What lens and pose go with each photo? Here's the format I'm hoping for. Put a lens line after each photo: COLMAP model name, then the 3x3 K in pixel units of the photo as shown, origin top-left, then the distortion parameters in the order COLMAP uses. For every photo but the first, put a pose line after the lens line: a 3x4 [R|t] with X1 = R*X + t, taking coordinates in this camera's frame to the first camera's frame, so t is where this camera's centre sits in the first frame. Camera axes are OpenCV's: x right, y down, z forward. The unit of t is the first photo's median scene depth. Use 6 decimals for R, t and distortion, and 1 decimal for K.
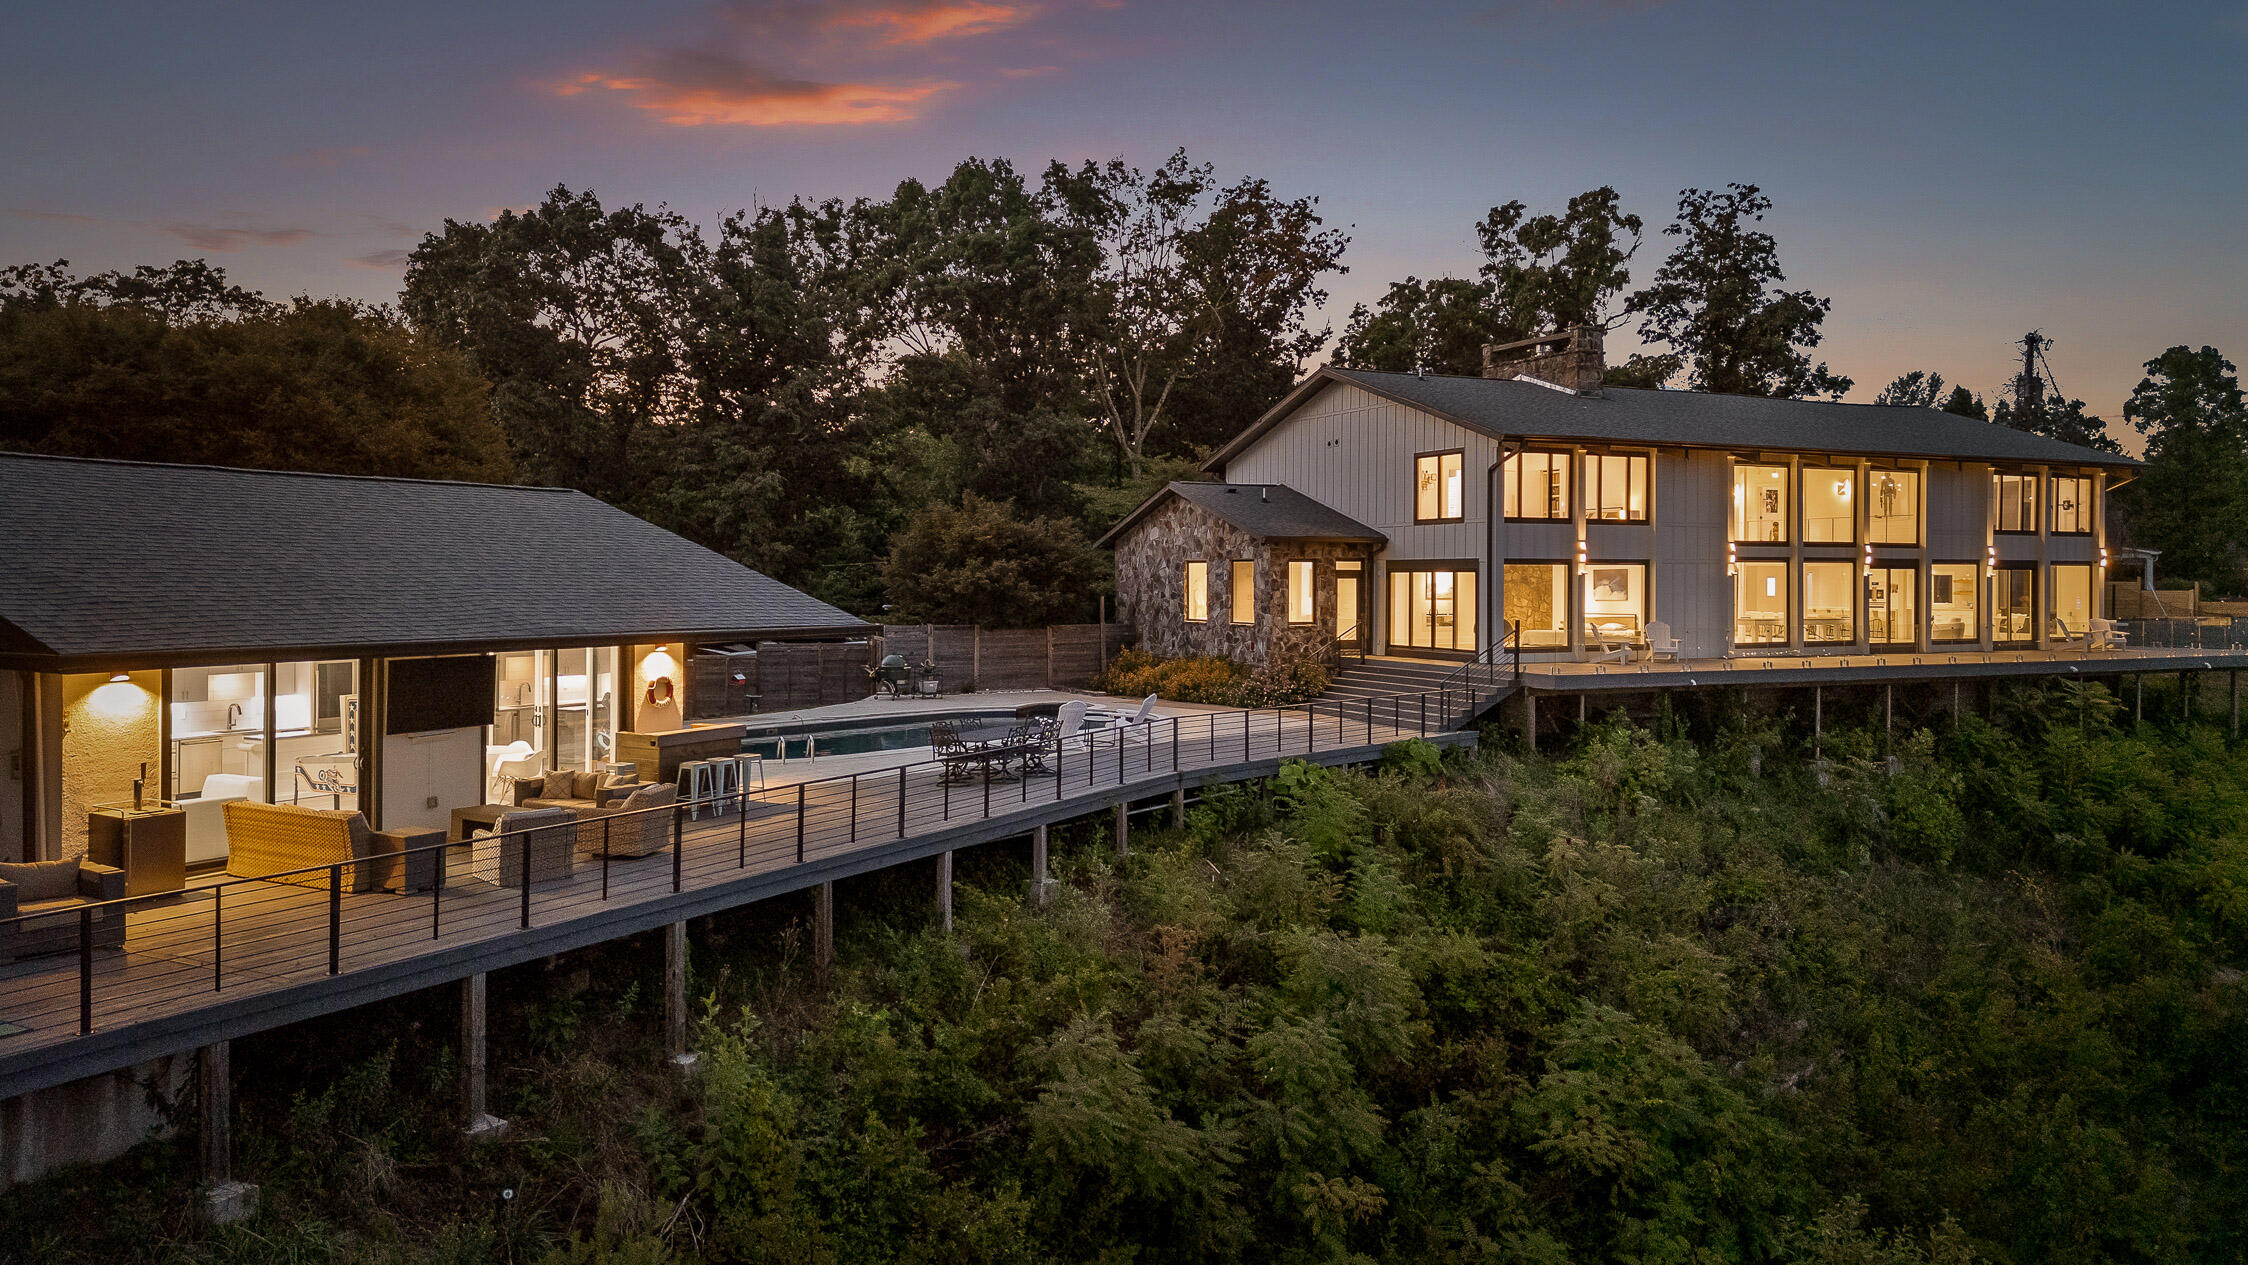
lens RADIAL K [[1601.3, 0, 1124.6], [0, 1601.3, 585.5], [0, 0, 1]] dist [0.073673, -0.080891]
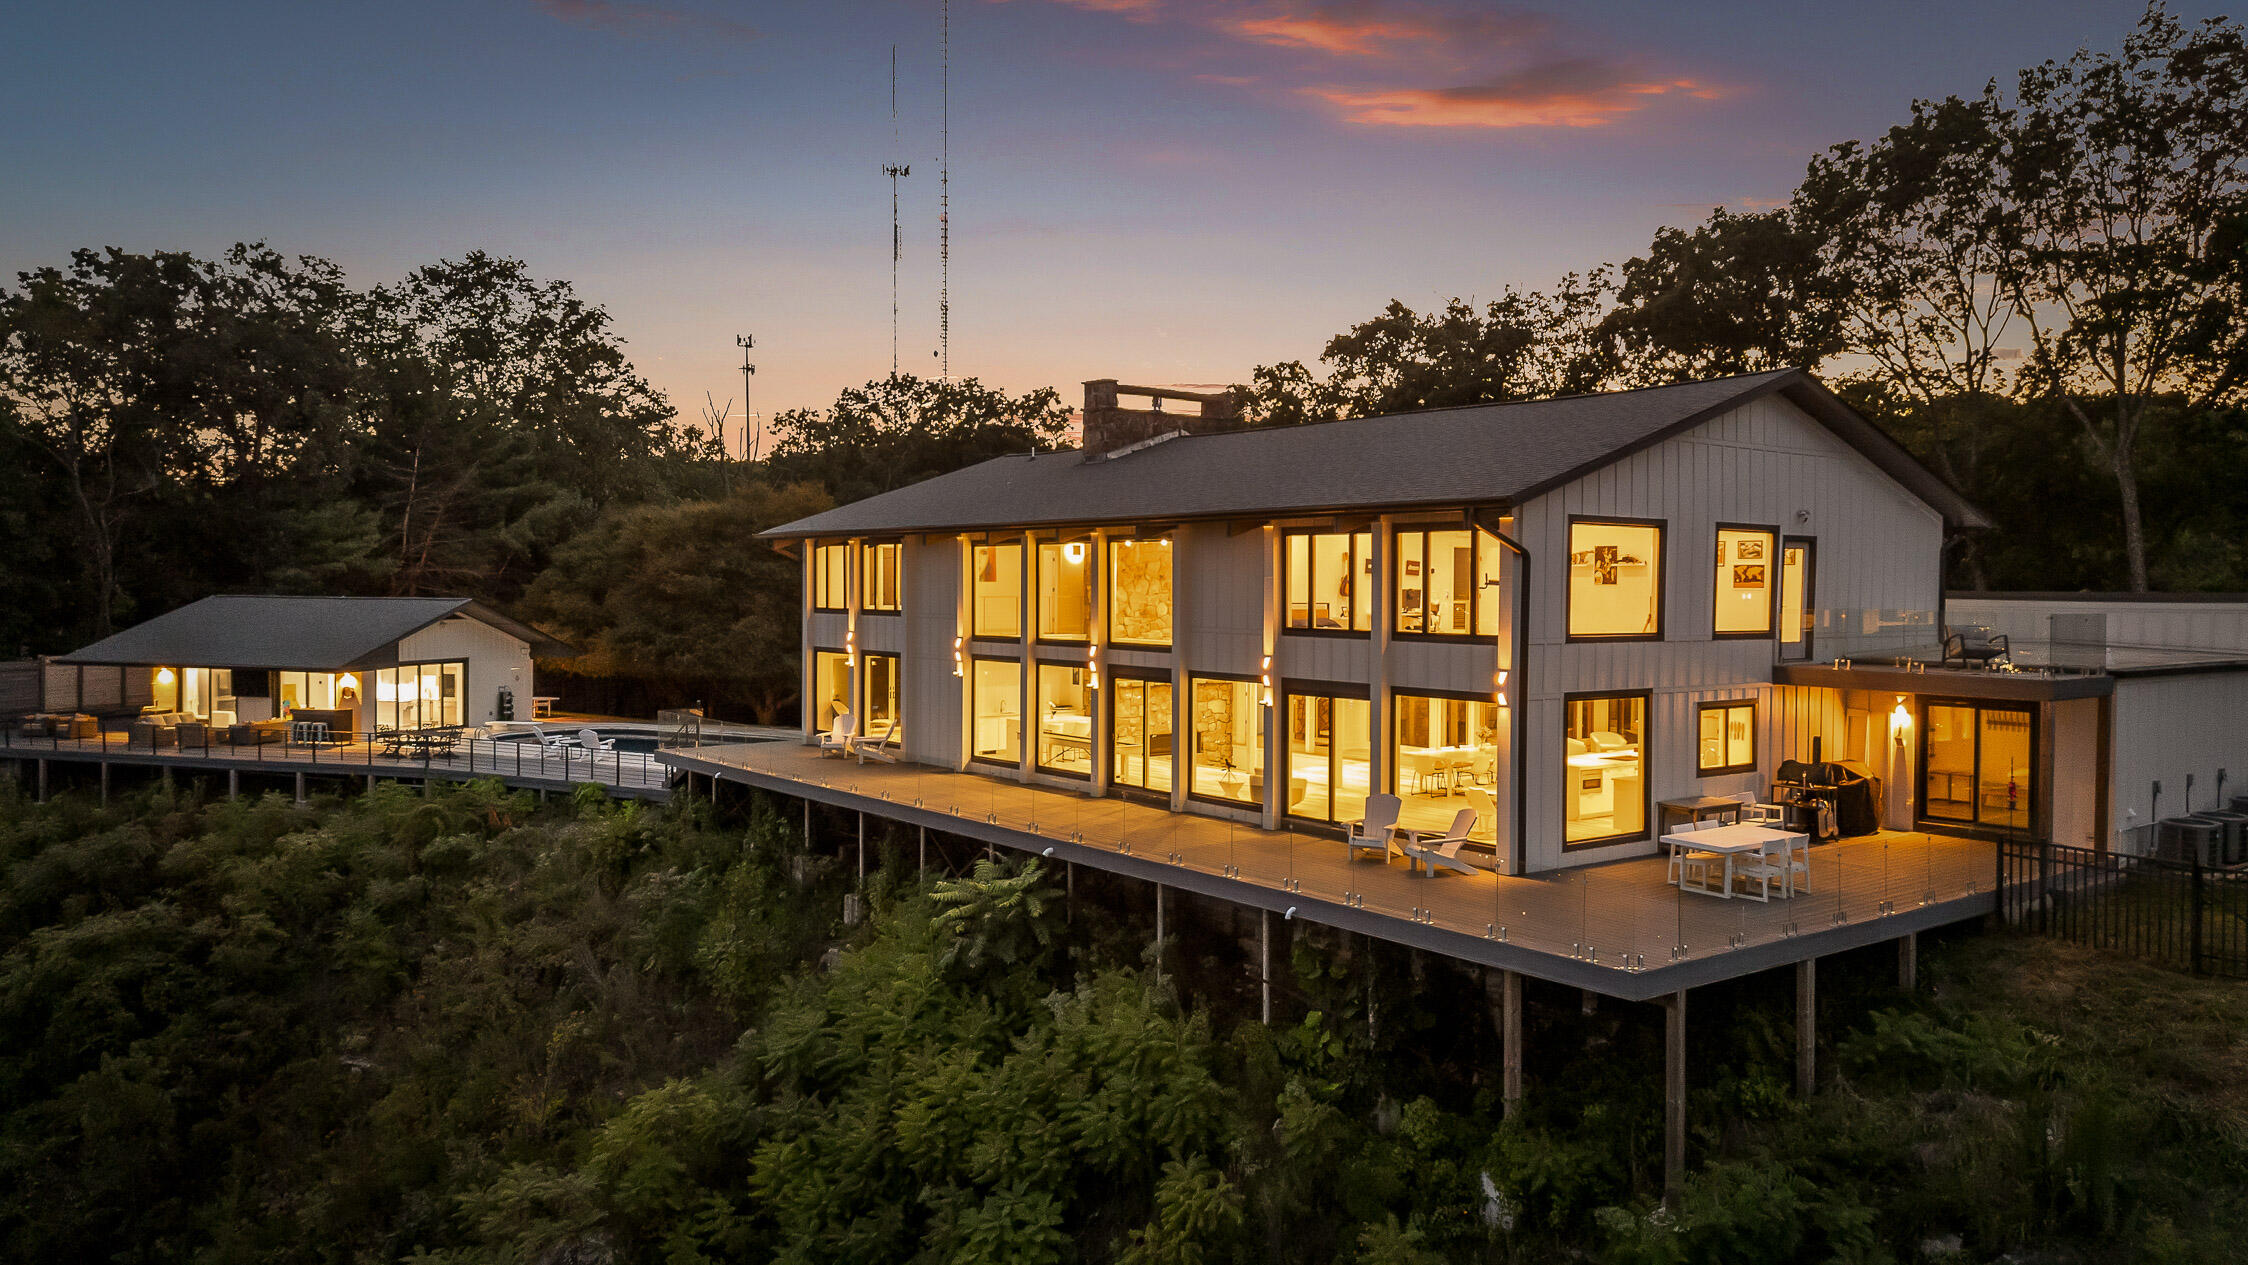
lens RADIAL K [[1582.9, 0, 1124.0], [0, 1582.9, 632.5], [0, 0, 1]] dist [0.044671, -0.033759]
pose [[0.207768, 0.027986, -0.977778, 1.068961], [-0.014093, 0.999573, 0.025615, -0.045747], [0.978077, 0.008458, 0.208074, 0.802459]]
